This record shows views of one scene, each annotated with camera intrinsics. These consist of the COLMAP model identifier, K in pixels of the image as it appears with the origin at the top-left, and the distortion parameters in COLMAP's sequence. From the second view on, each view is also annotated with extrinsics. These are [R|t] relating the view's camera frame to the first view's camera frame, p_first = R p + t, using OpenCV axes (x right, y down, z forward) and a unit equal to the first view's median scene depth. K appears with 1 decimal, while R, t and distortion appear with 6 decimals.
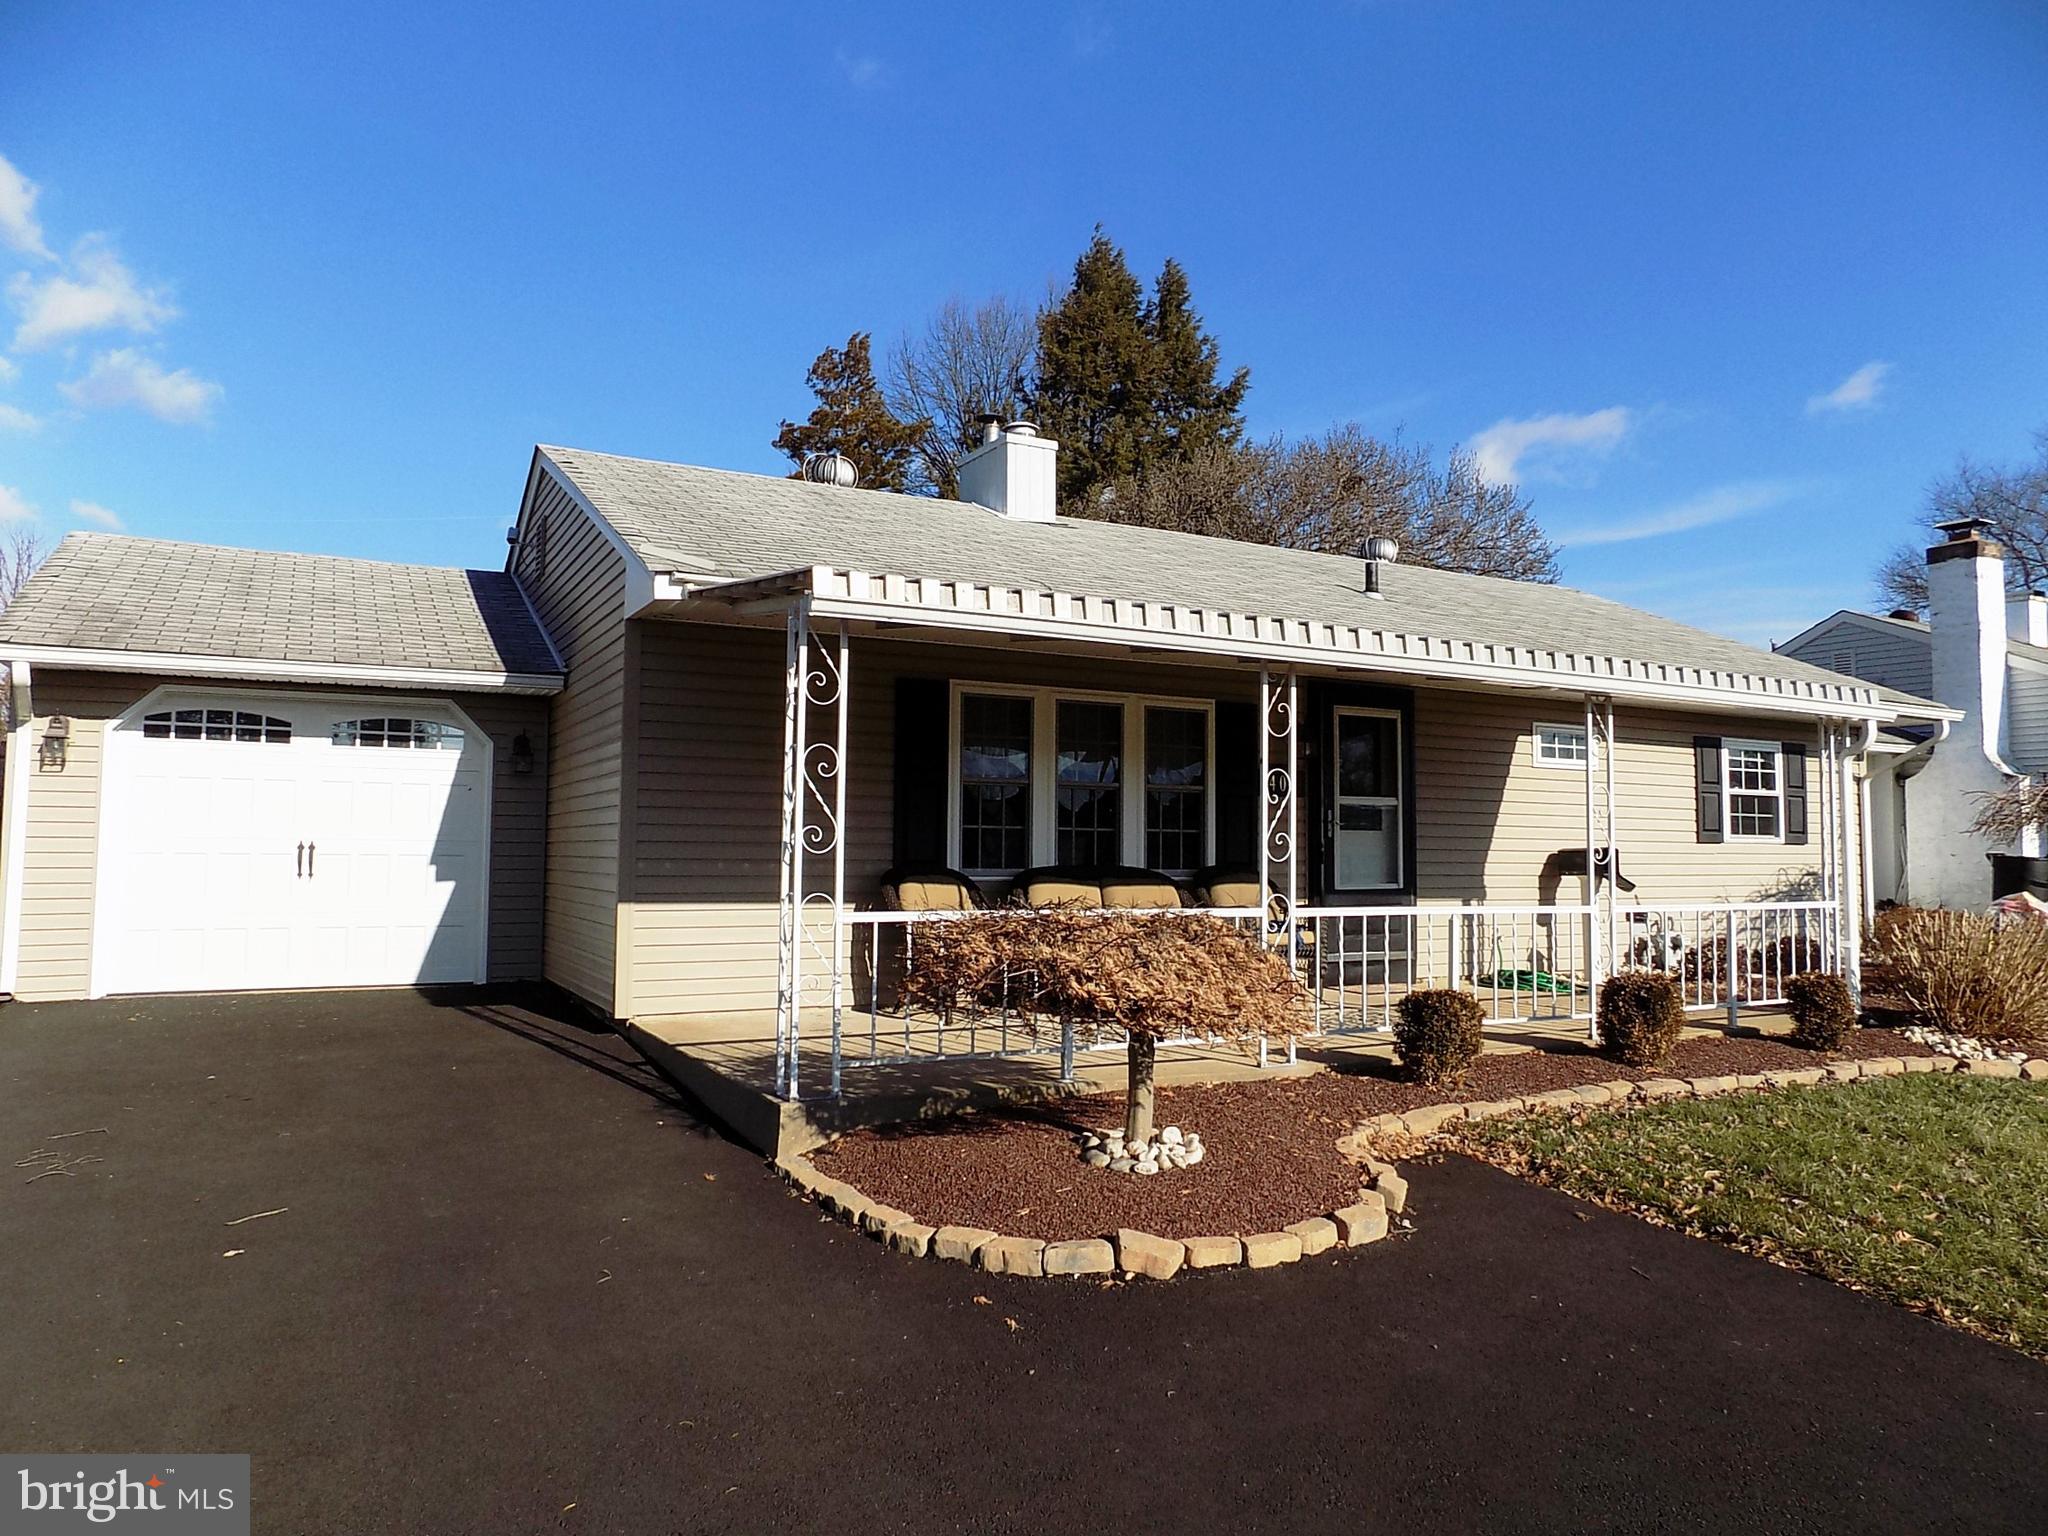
lens RADIAL K [[1374.0, 0, 1024.0], [0, 1374.0, 768.0], [0, 0, 1]] dist [-0.046482, 0.056498]
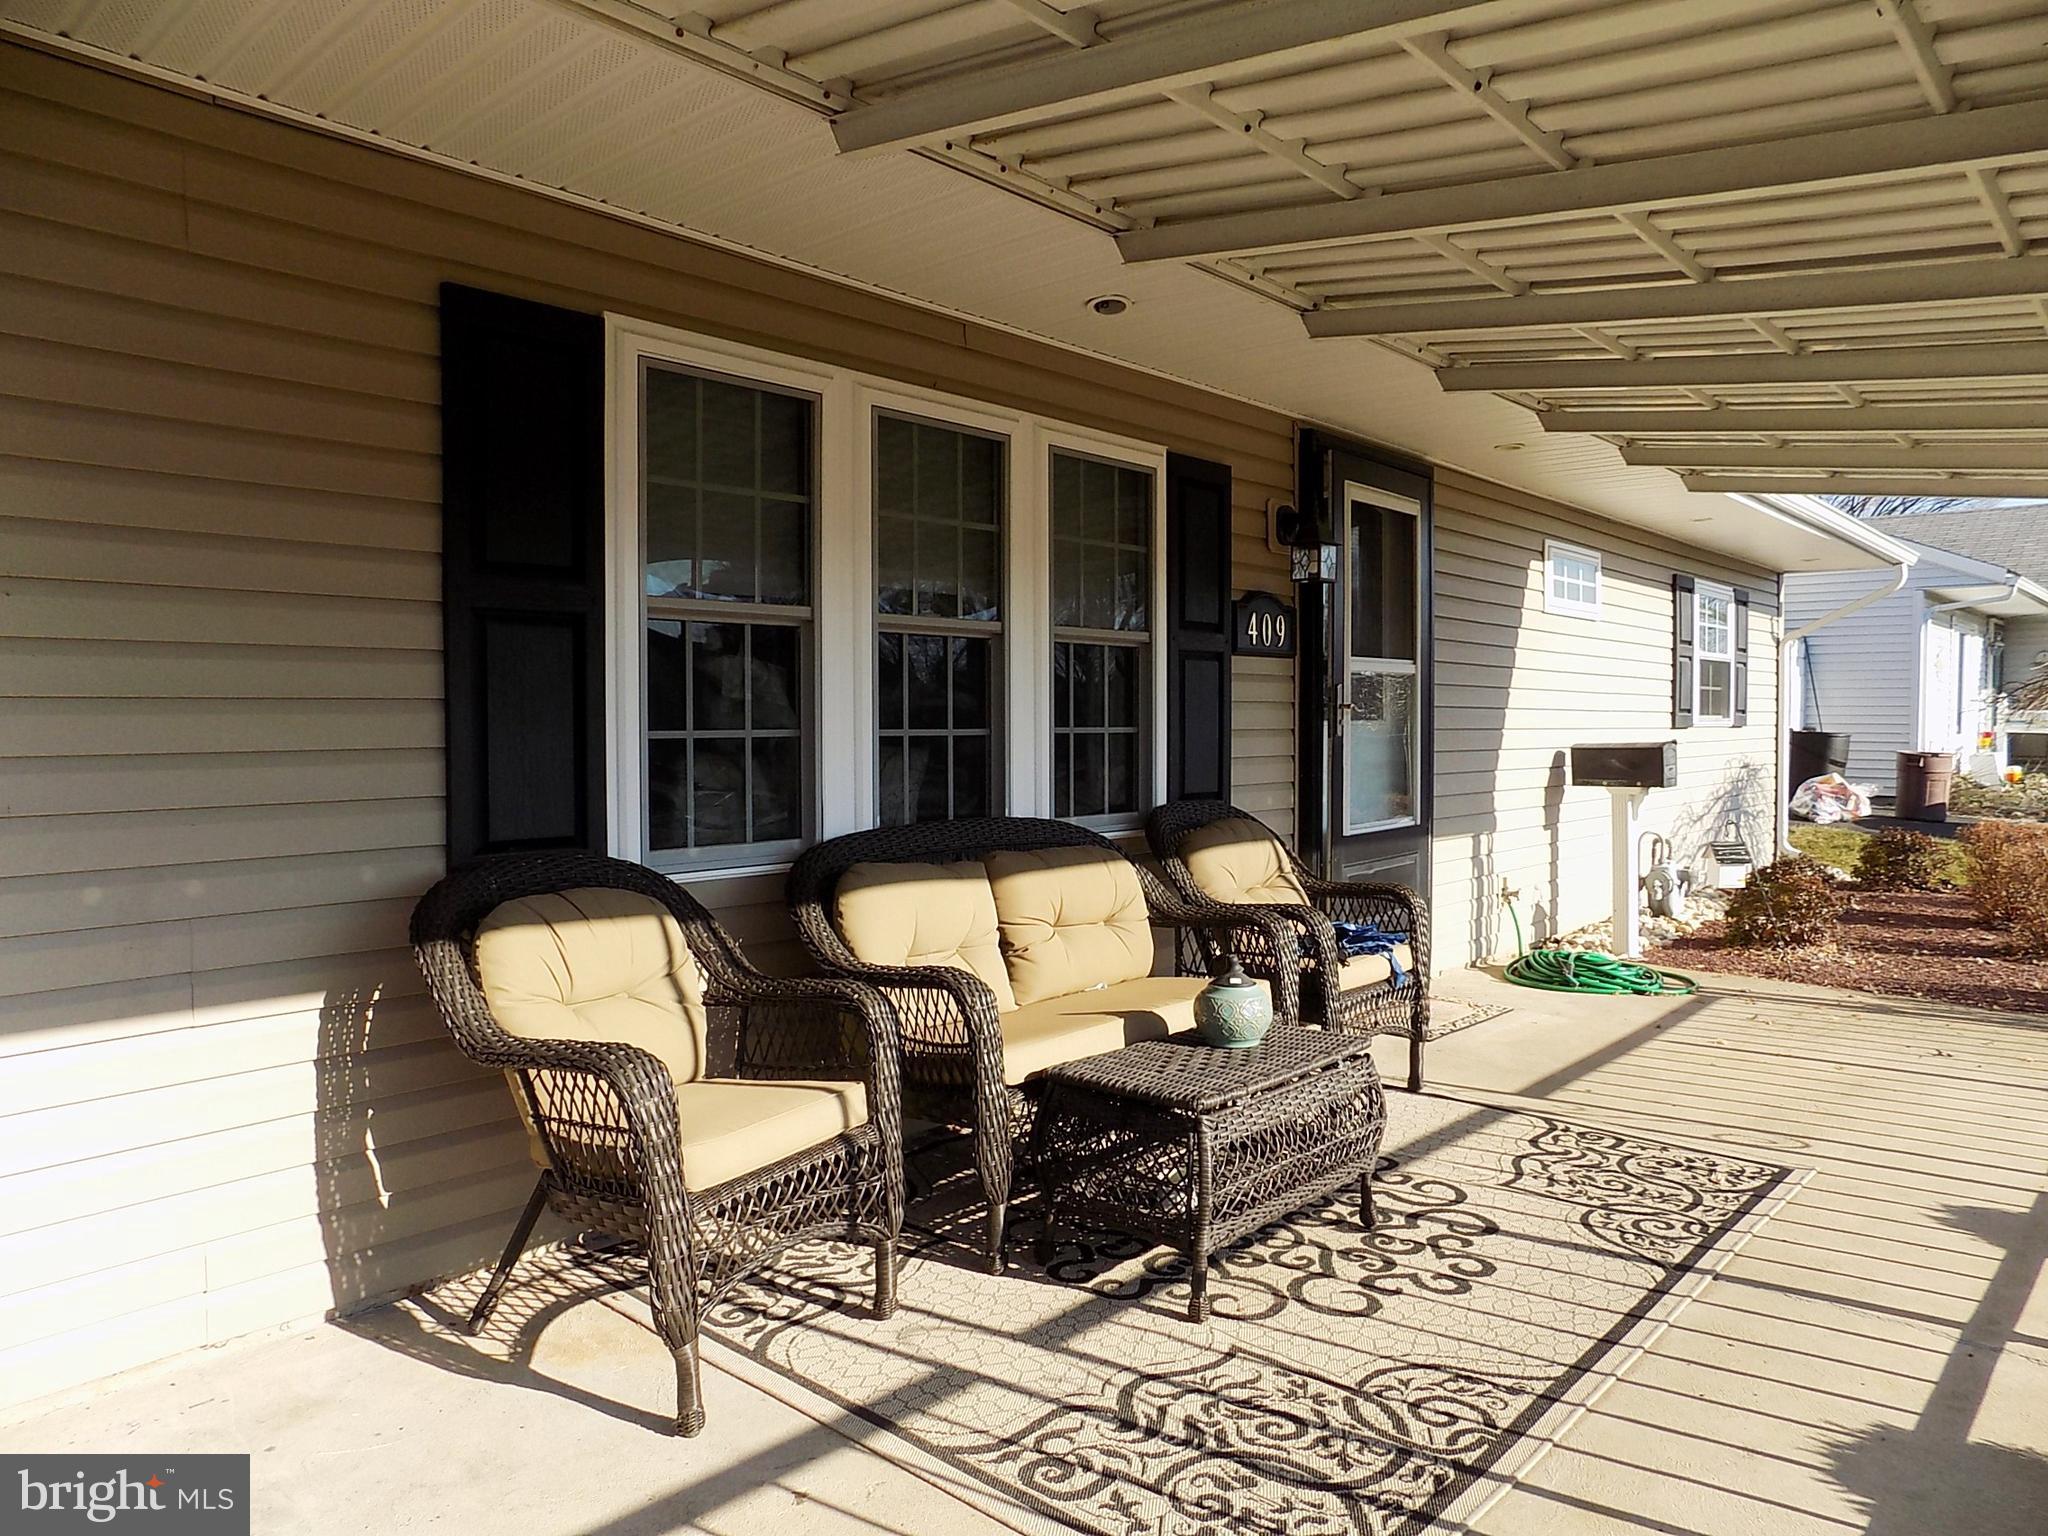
lens RADIAL K [[1367.0, 0, 1021.6], [0, 1367.0, 745.5], [0, 0, 1]] dist [-0.022145, 0.004142]
pose [[0.944413, -0.015624, 0.328390, -0.060263], [-0.012241, 0.996506, 0.082614, 0.012227], [-0.328533, -0.082042, 0.940922, 0.540493]]
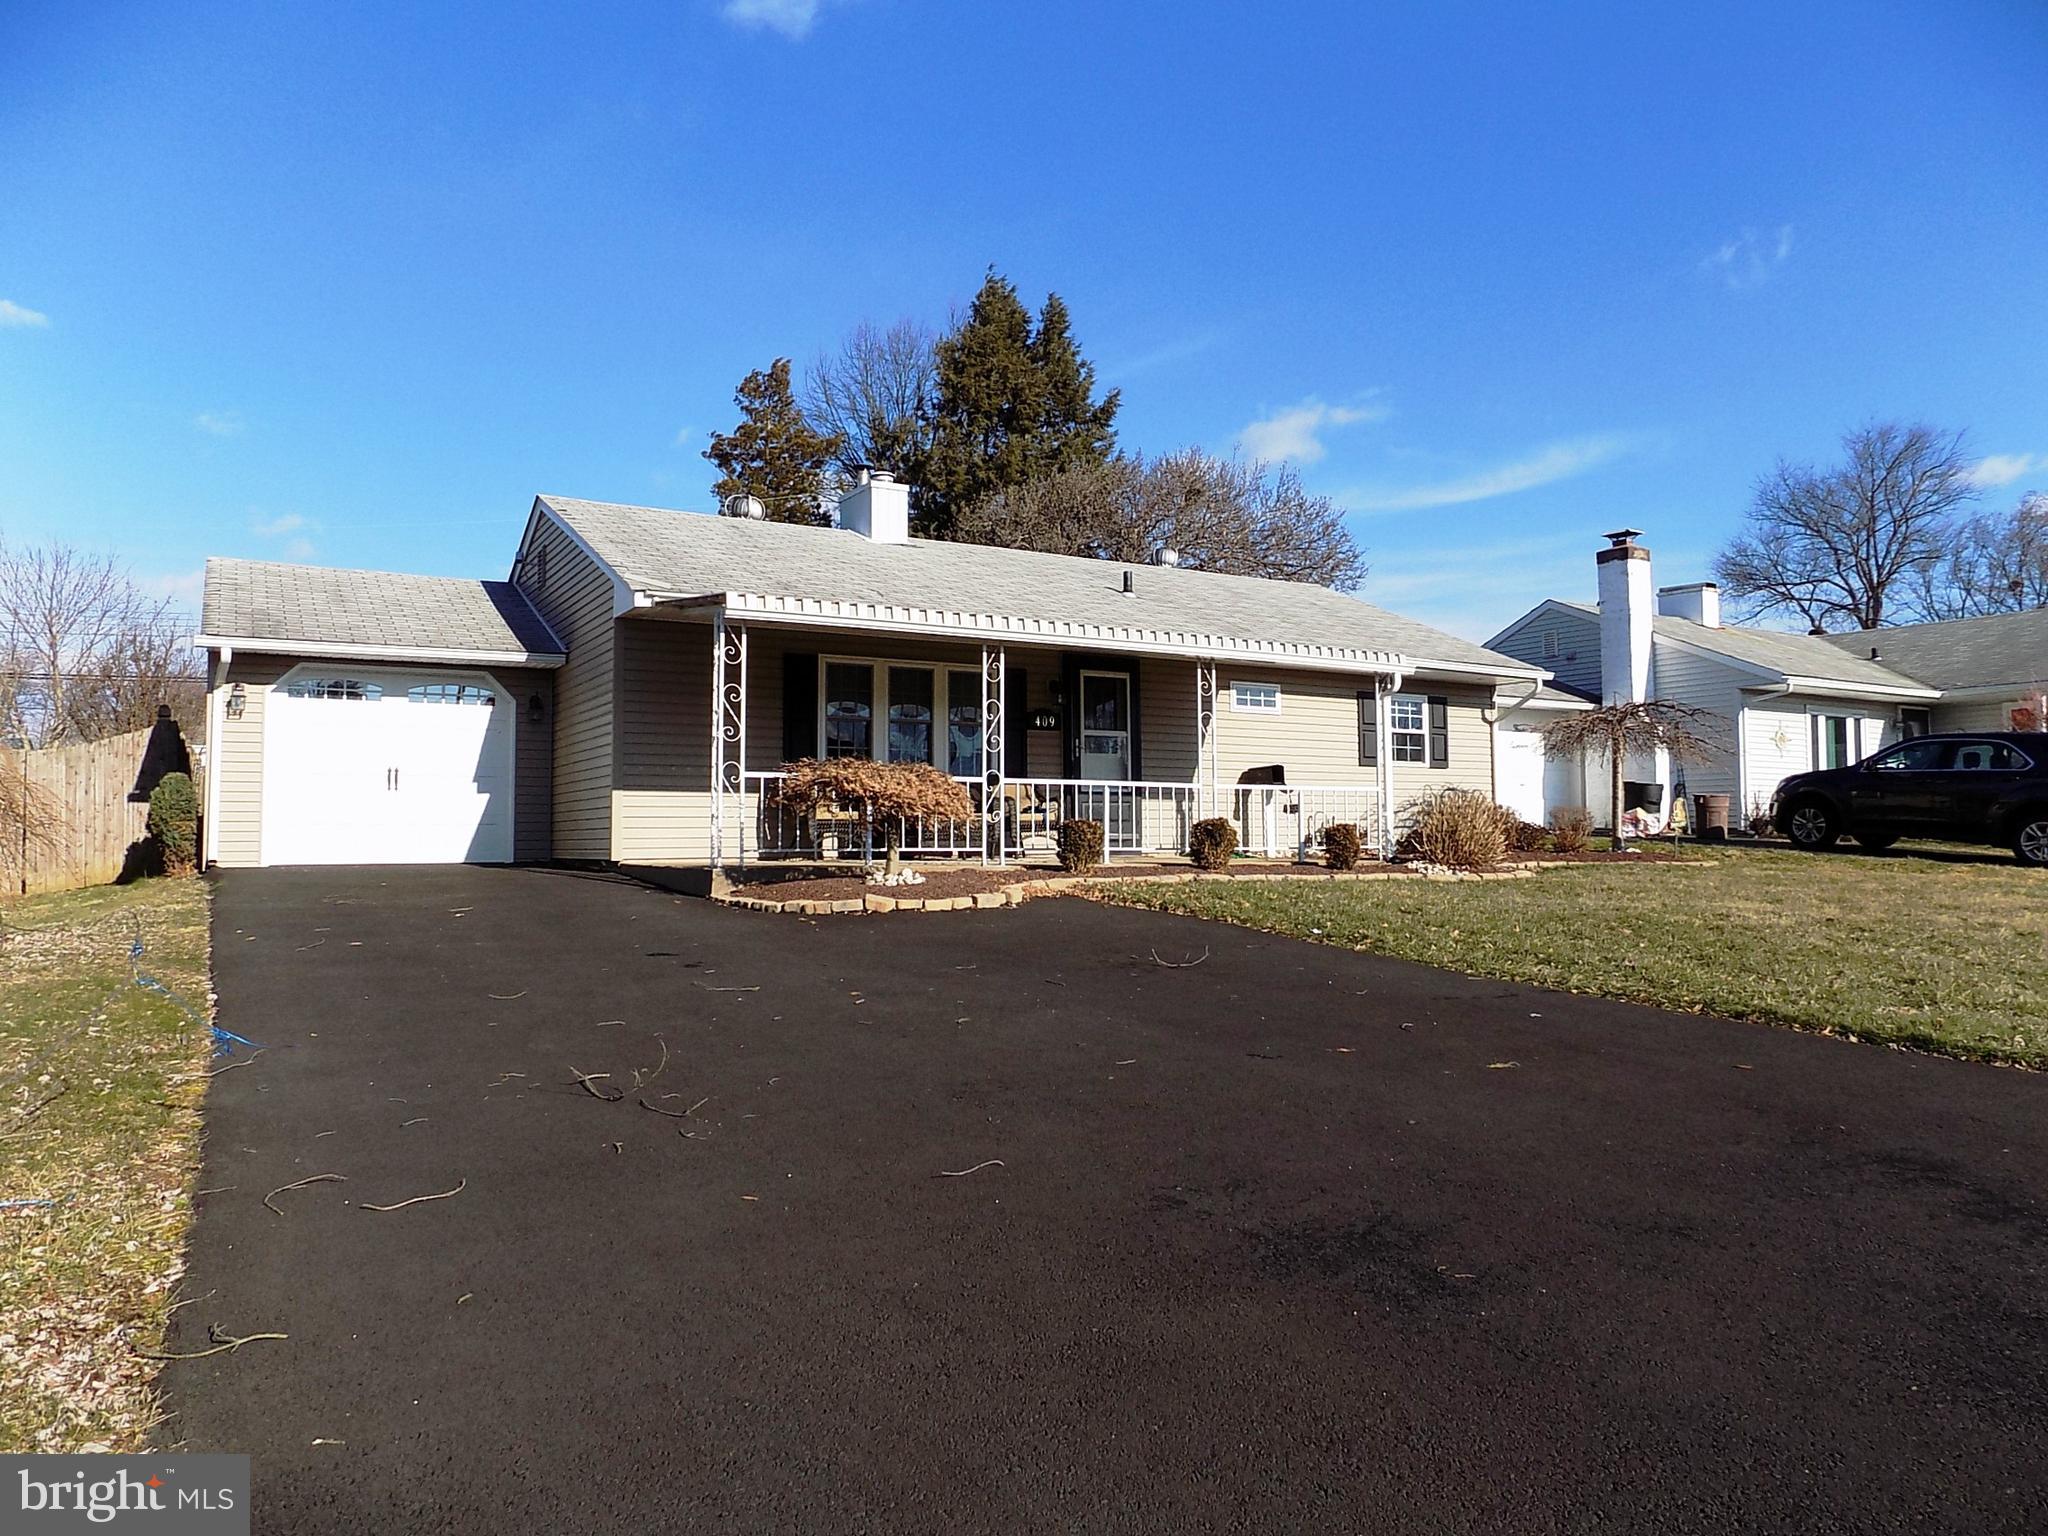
lens RADIAL K [[1395.7, 0, 1024.7], [0, 1395.7, 751.2], [0, 0, 1]] dist [-0.028280, 0.000653]
pose [[0.998946, -0.011992, 0.044315, 0.094909], [0.012173, 0.999919, -0.003830, 0.048777], [-0.044265, 0.004365, 0.999010, -0.527889]]
